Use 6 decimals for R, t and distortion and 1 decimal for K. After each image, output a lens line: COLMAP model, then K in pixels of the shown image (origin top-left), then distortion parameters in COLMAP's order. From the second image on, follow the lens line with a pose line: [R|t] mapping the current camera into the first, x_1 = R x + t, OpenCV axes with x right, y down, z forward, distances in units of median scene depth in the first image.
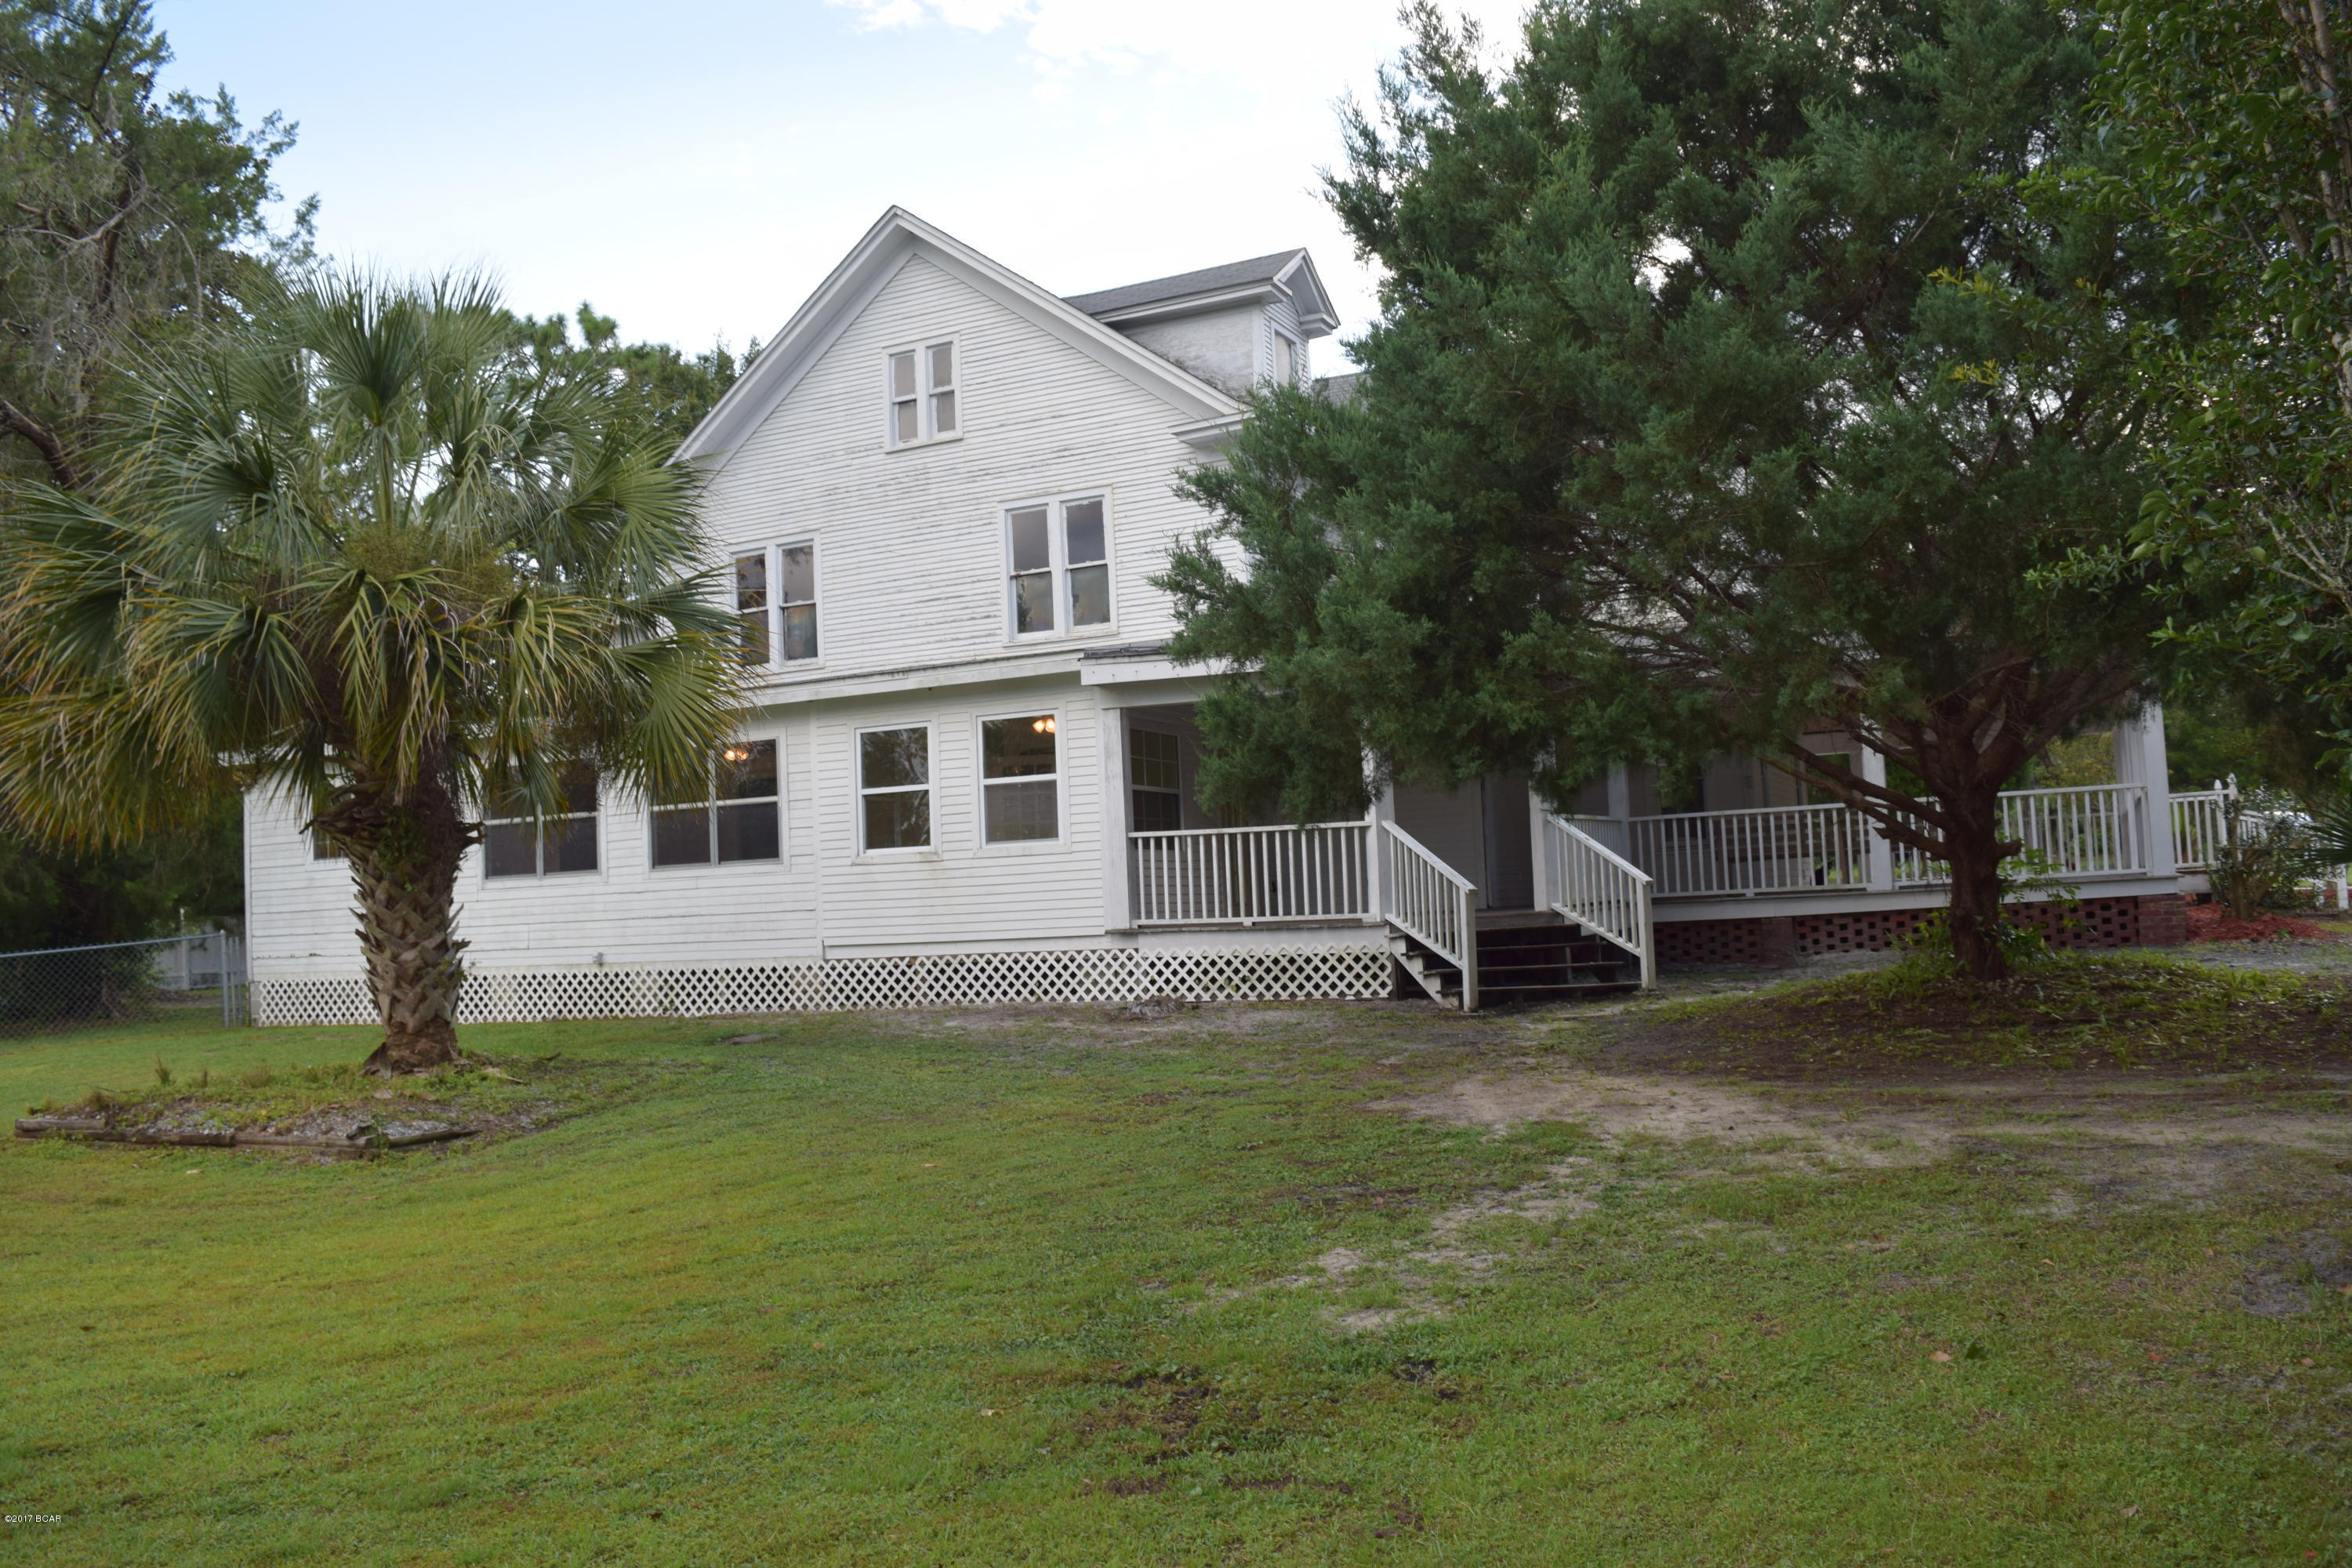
lens RADIAL K [[1869.0, 0, 1174.1], [0, 1869.0, 779.8], [0, 0, 1]] dist [-0.047789, -0.011388]
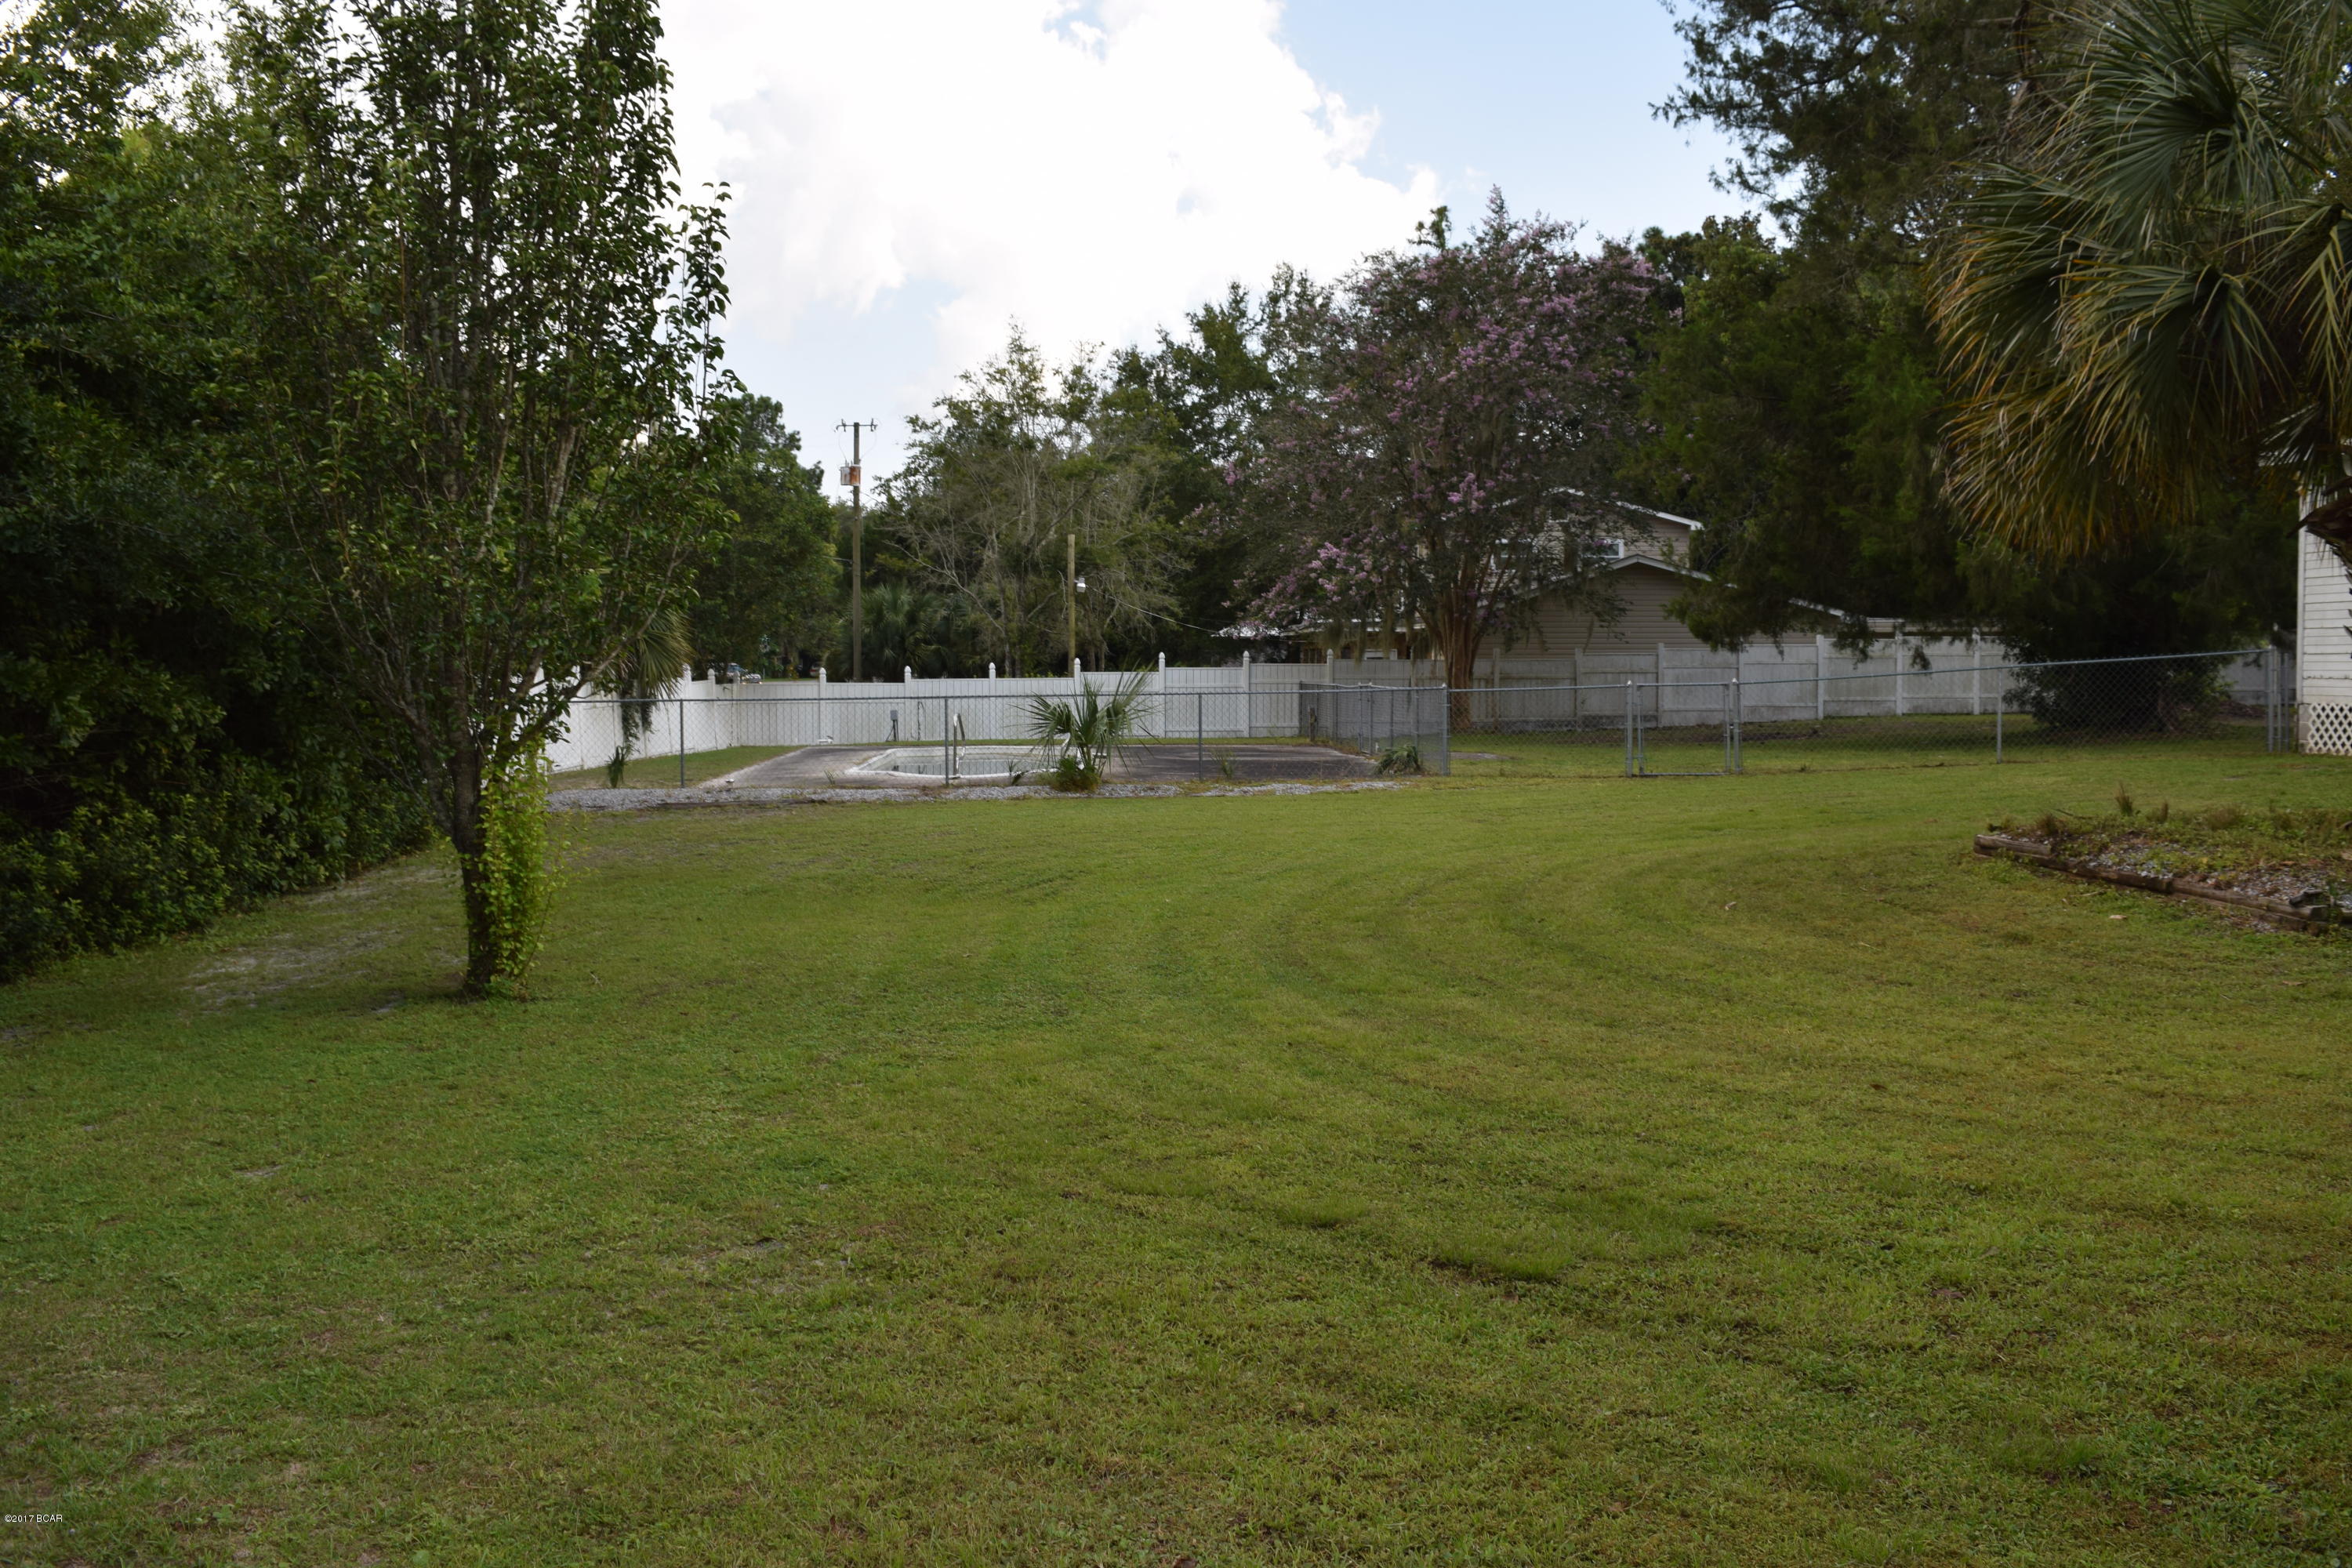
lens RADIAL K [[1869.0, 0, 1175.8], [0, 1869.0, 782.8], [0, 0, 1]] dist [-0.047789, -0.011388]
pose [[0.499640, 0.094534, -0.861060, 0.008088], [0.044115, 0.989960, 0.134284, 0.006034], [0.865109, -0.105079, 0.490453, 0.156539]]
